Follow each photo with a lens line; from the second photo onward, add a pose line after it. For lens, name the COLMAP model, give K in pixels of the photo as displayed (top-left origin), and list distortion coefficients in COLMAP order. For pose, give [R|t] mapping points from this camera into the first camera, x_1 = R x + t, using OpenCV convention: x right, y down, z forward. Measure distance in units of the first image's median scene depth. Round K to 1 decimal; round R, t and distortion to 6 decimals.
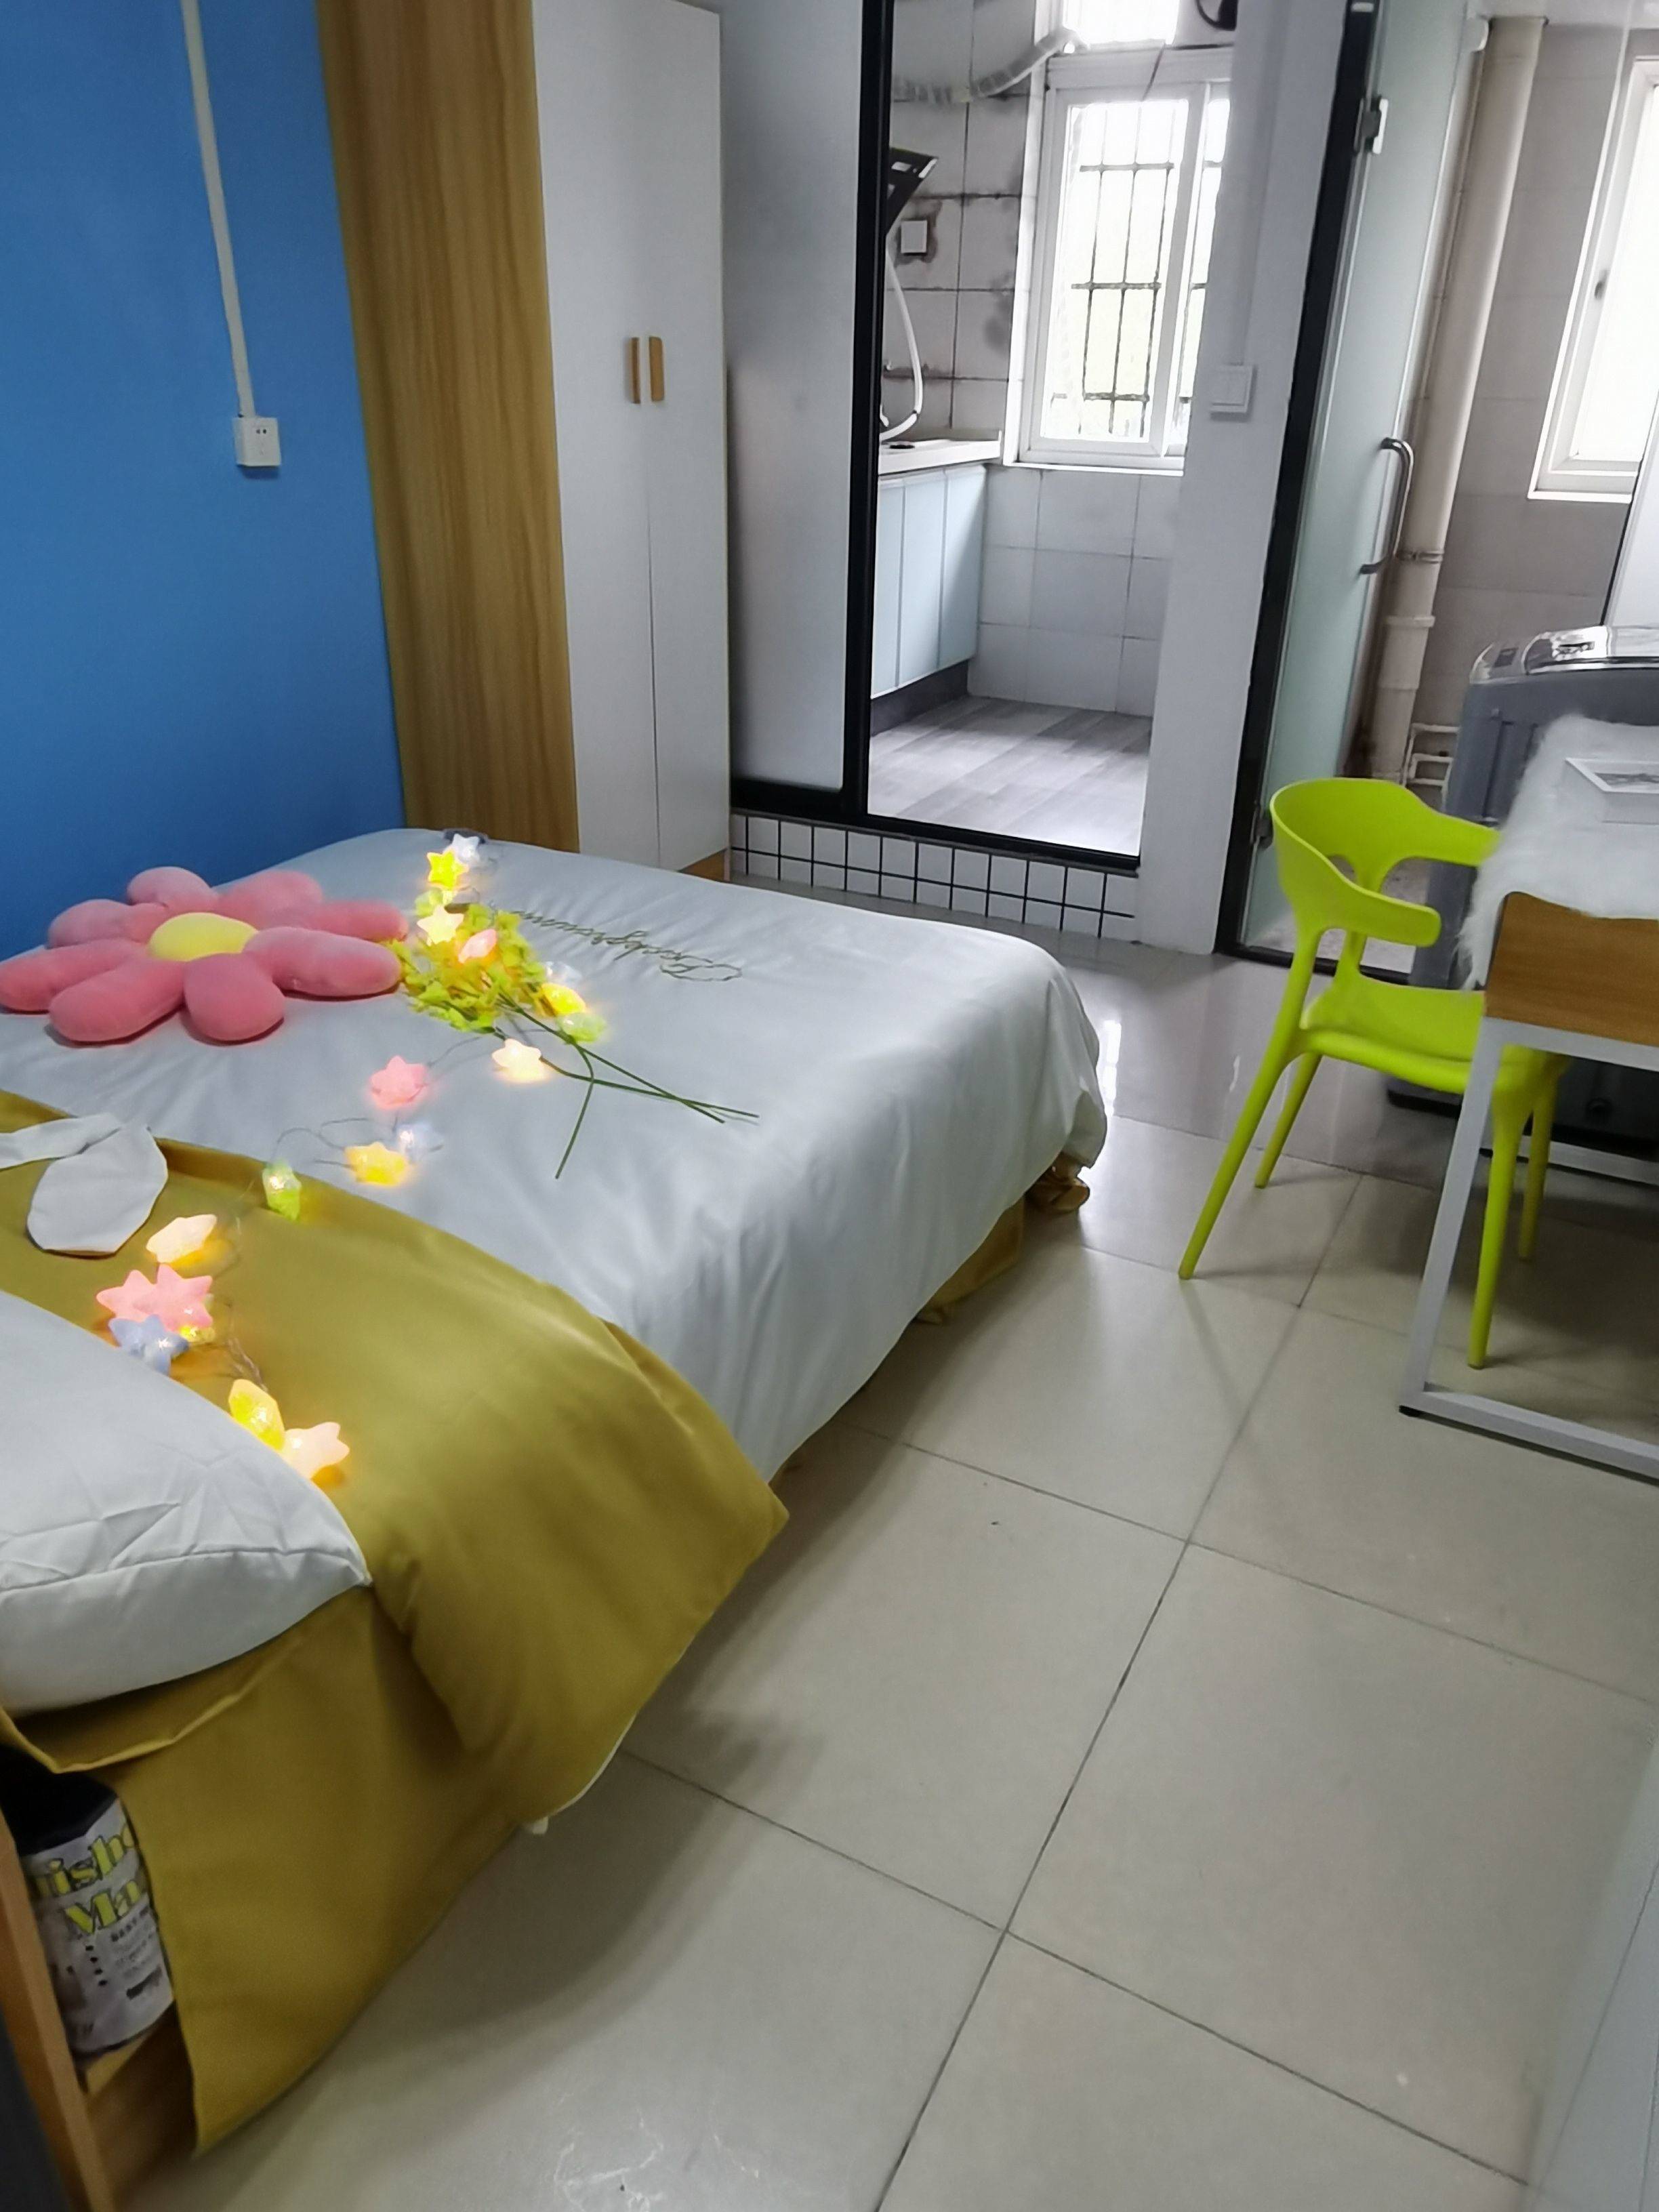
lens RADIAL K [[1576.2, 0, 829.5], [0, 1576.2, 1106.0], [0, 0, 1]] dist [0.025521, 0.031853]
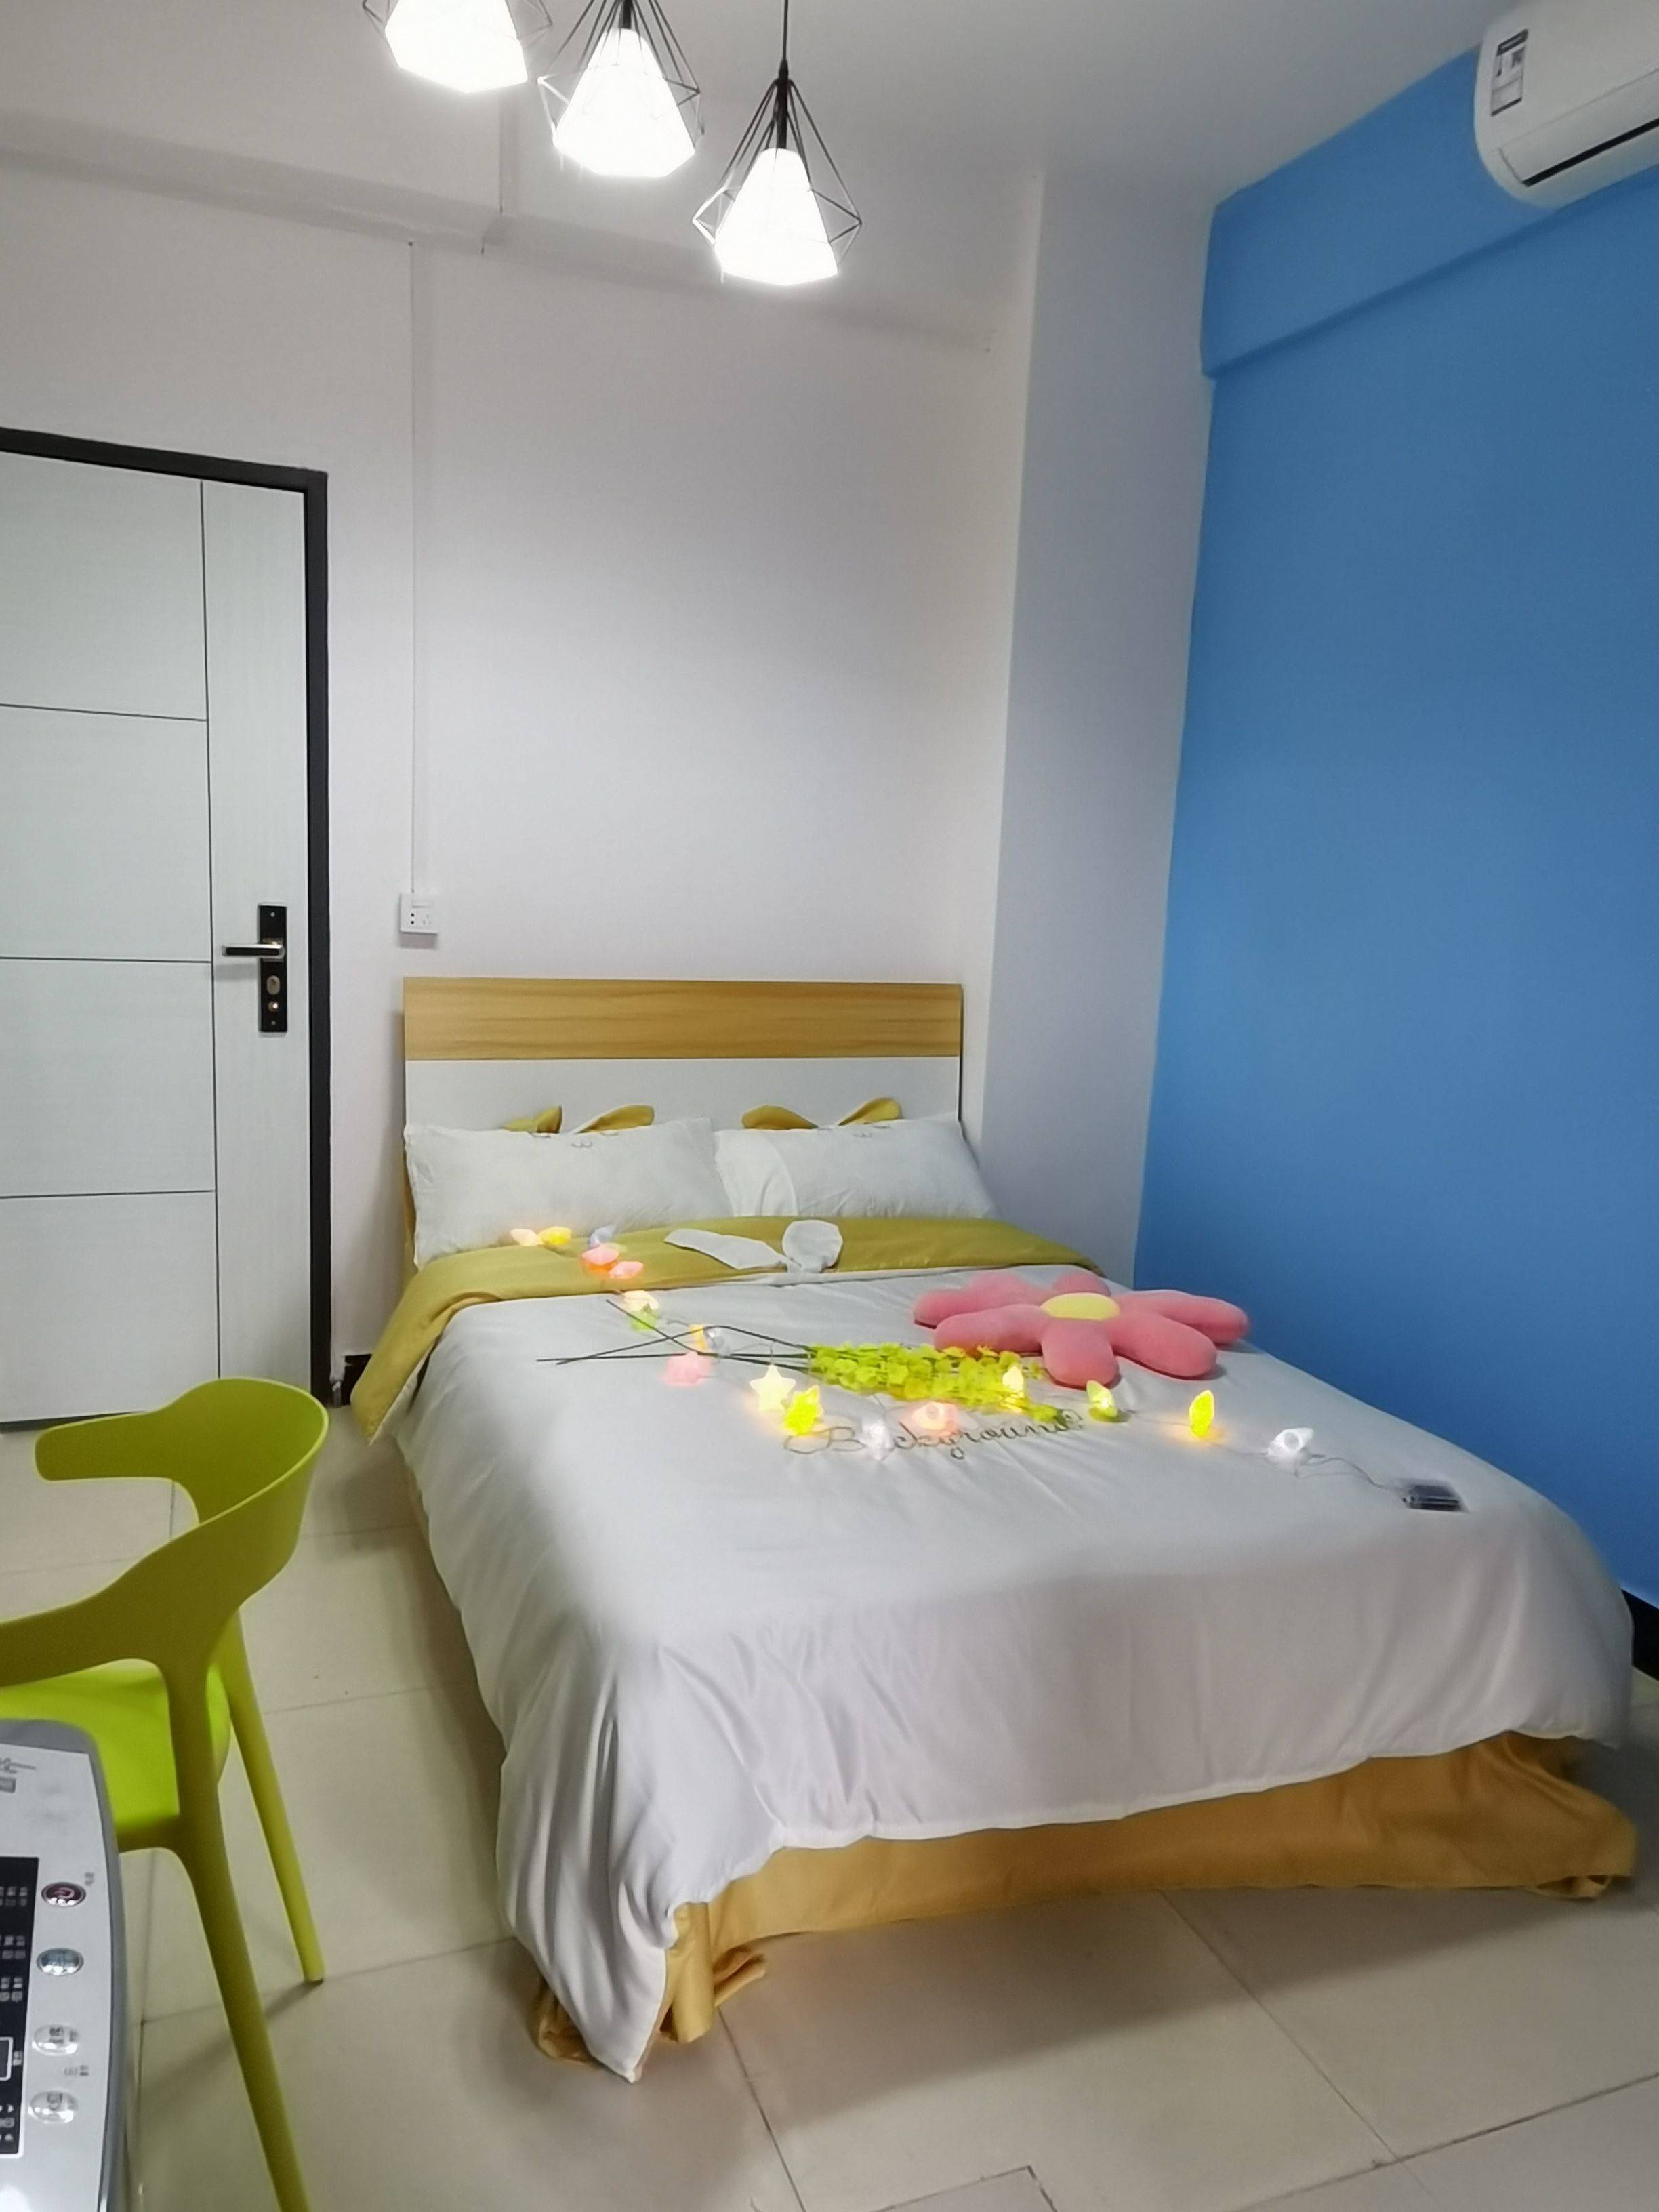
lens RADIAL K [[1576.2, 0, 829.5], [0, 1576.2, 1106.0], [0, 0, 1]] dist [0.025521, 0.031853]
pose [[-0.645158, 0.075809, -0.760279, 0.588824], [-0.390426, 0.822631, 0.413335, -0.605550], [0.656763, 0.563499, -0.501129, 1.265713]]
